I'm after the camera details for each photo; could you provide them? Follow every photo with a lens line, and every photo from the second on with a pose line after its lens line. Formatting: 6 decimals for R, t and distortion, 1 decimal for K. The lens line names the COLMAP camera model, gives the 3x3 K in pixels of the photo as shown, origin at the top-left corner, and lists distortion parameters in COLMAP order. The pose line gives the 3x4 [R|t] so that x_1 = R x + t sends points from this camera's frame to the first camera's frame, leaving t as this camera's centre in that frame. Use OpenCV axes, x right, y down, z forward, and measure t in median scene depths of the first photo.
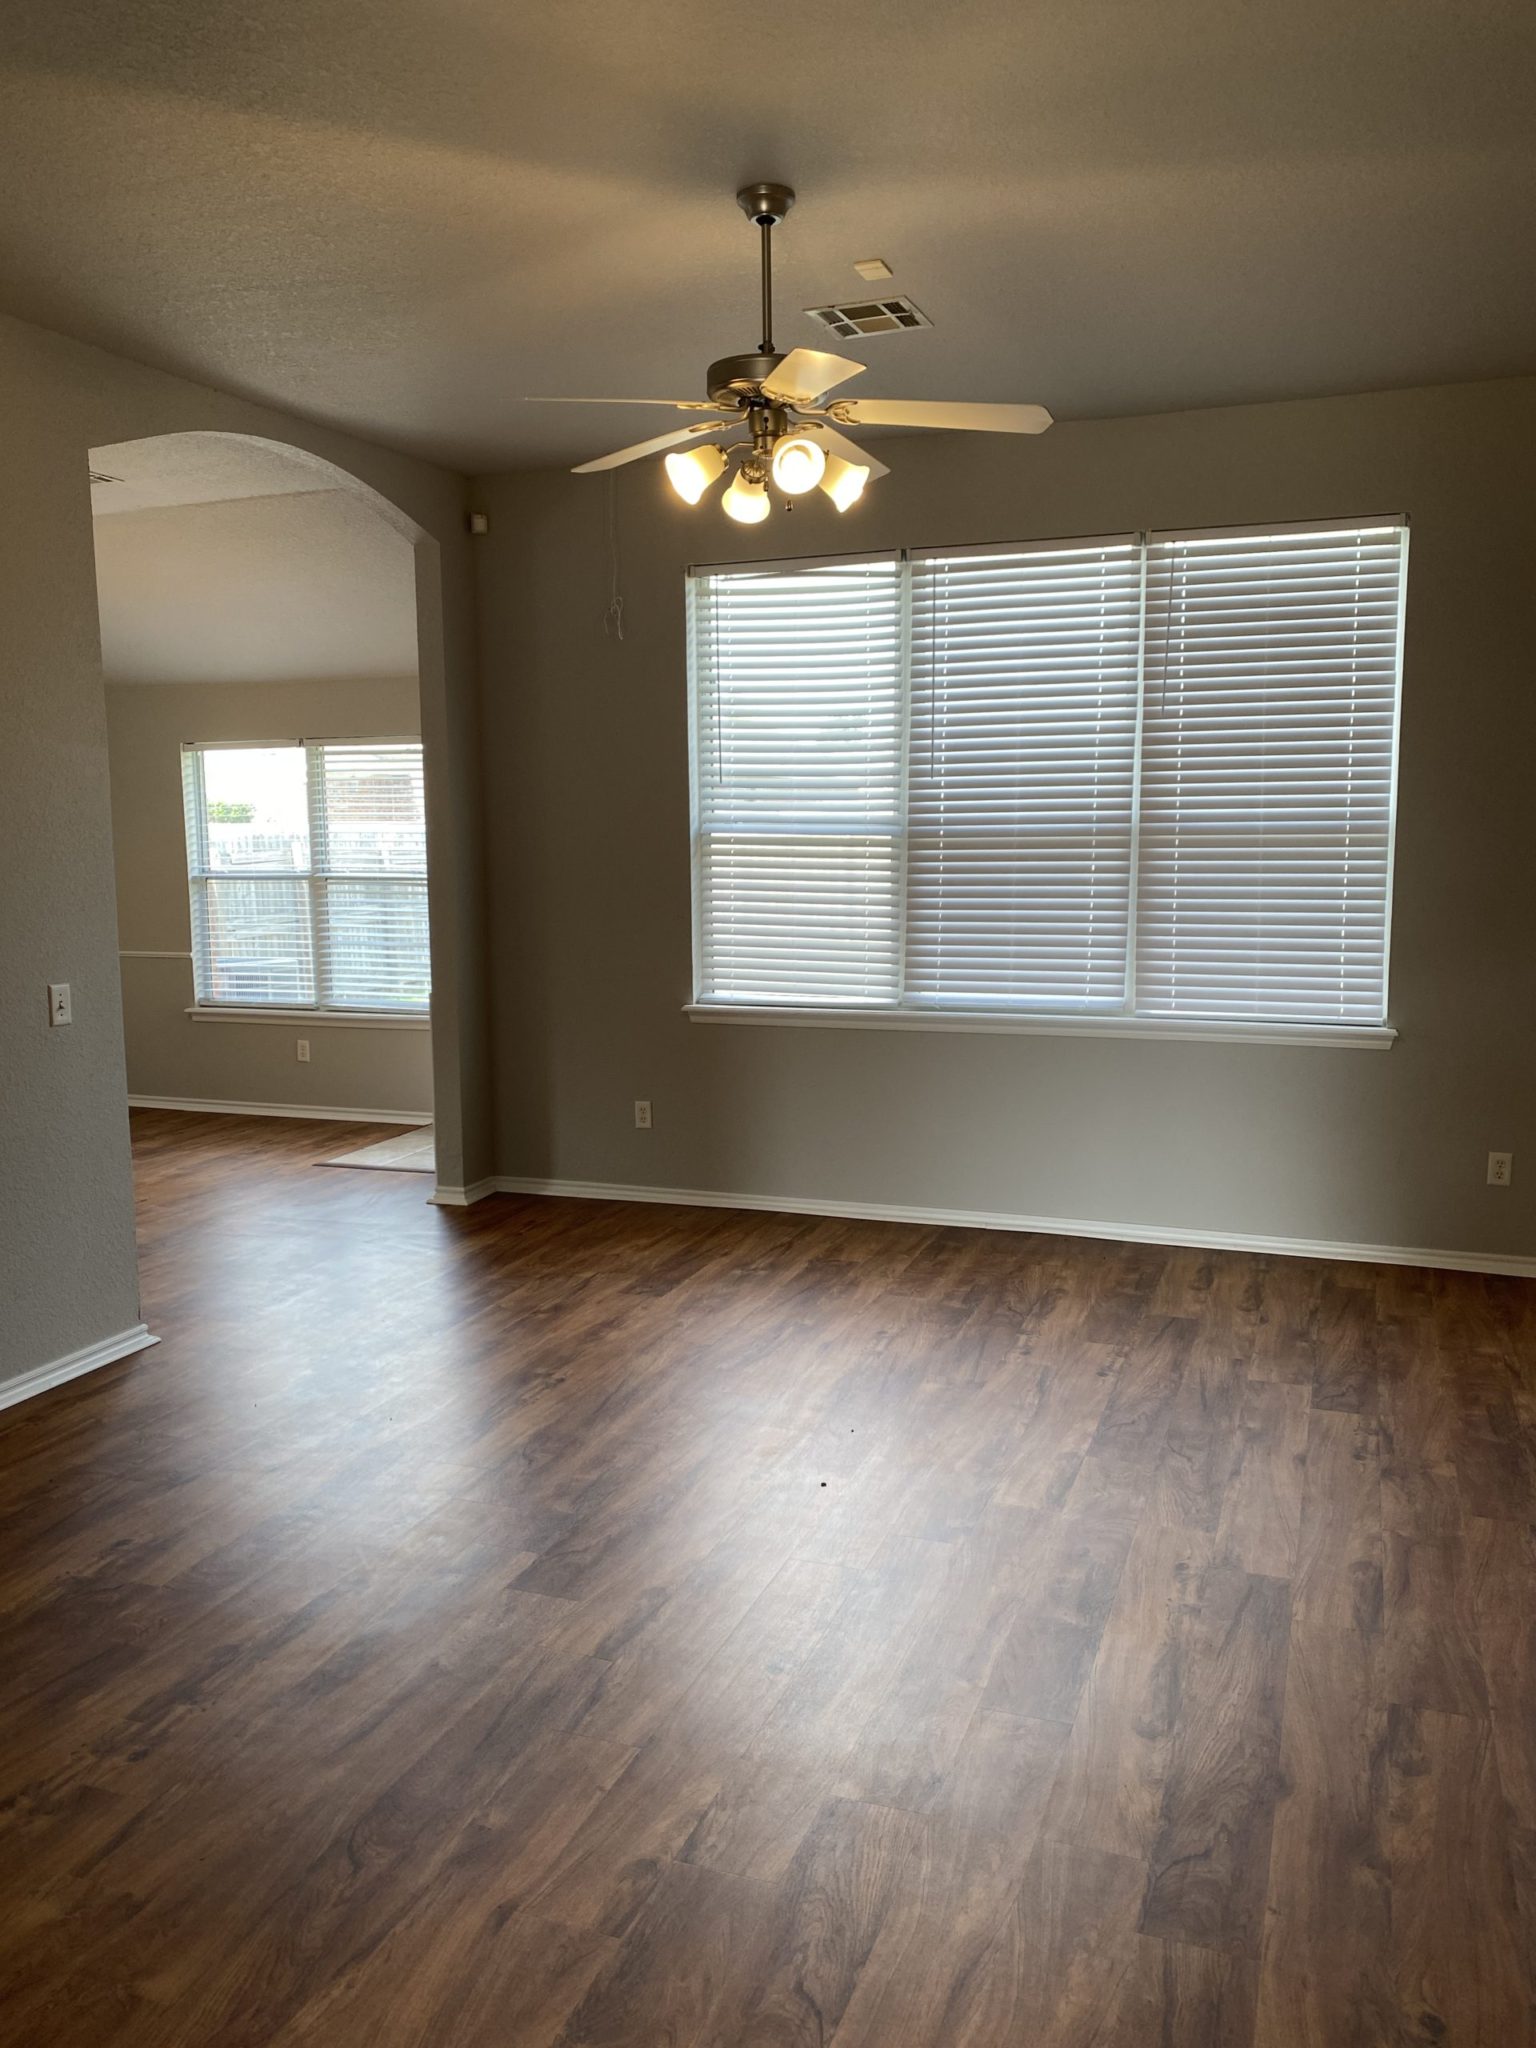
lens RADIAL K [[1572.7, 0, 768.0], [0, 1572.7, 1024.0], [0, 0, 1]] dist [0.004809, 0.000496]
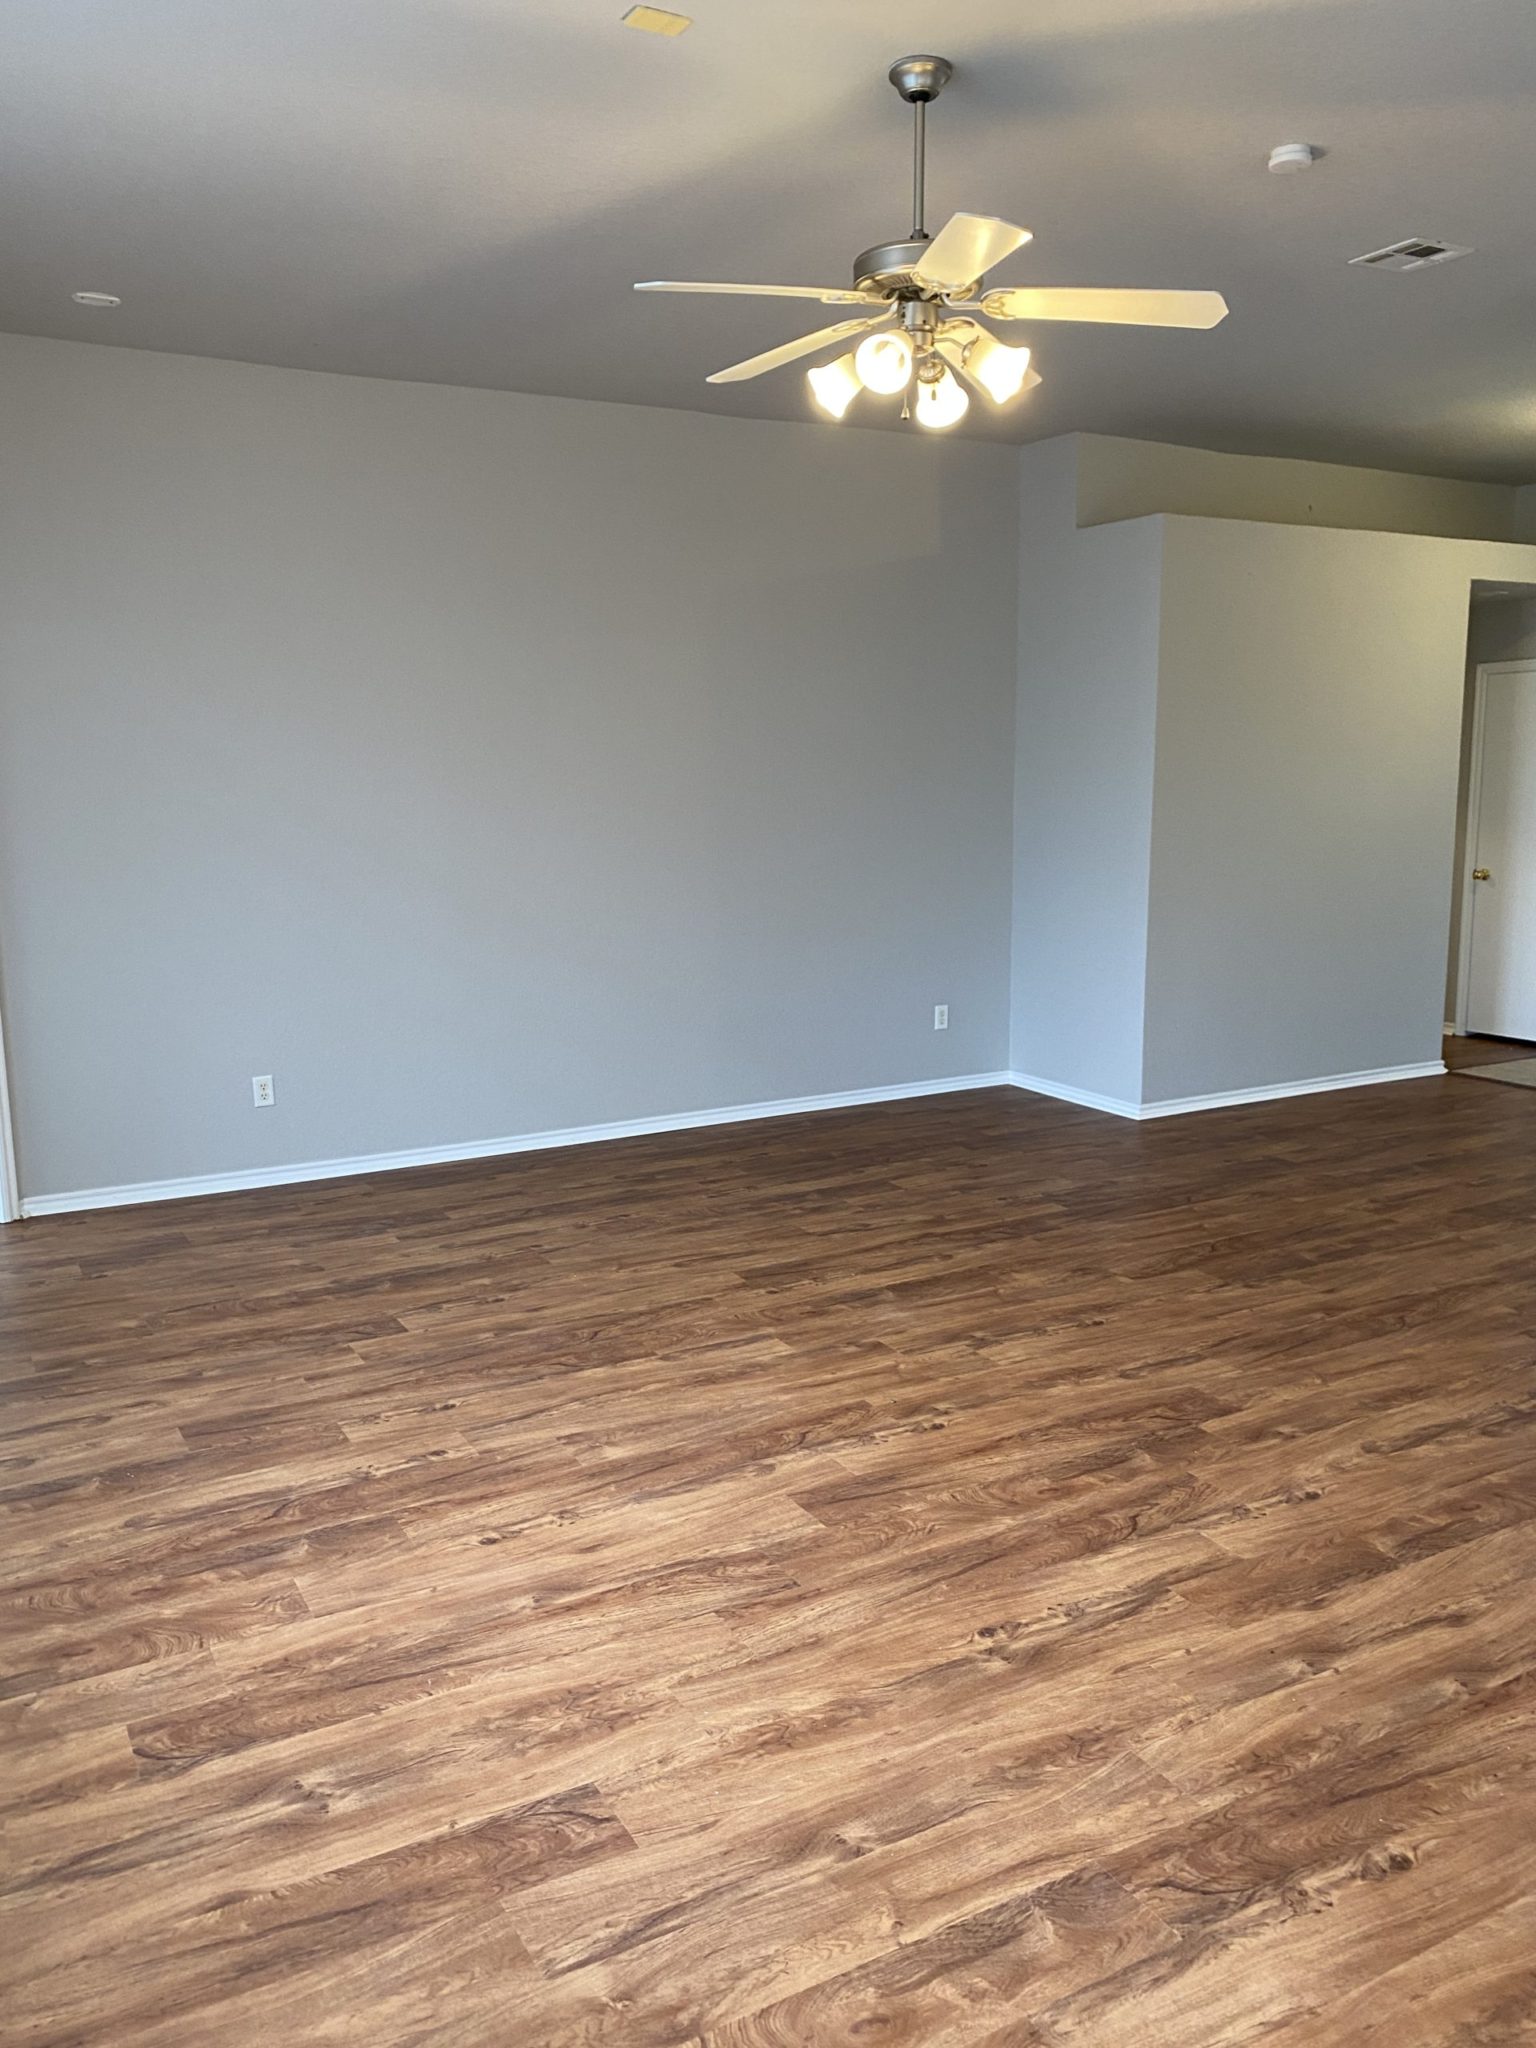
lens RADIAL K [[1572.7, 0, 768.0], [0, 1572.7, 1024.0], [0, 0, 1]] dist [0.004809, 0.000496]
pose [[-0.768797, -0.085121, 0.633802, -0.397275], [0.100363, 0.962760, 0.251040, -0.155704], [-0.631568, 0.256609, -0.731624, 1.308005]]
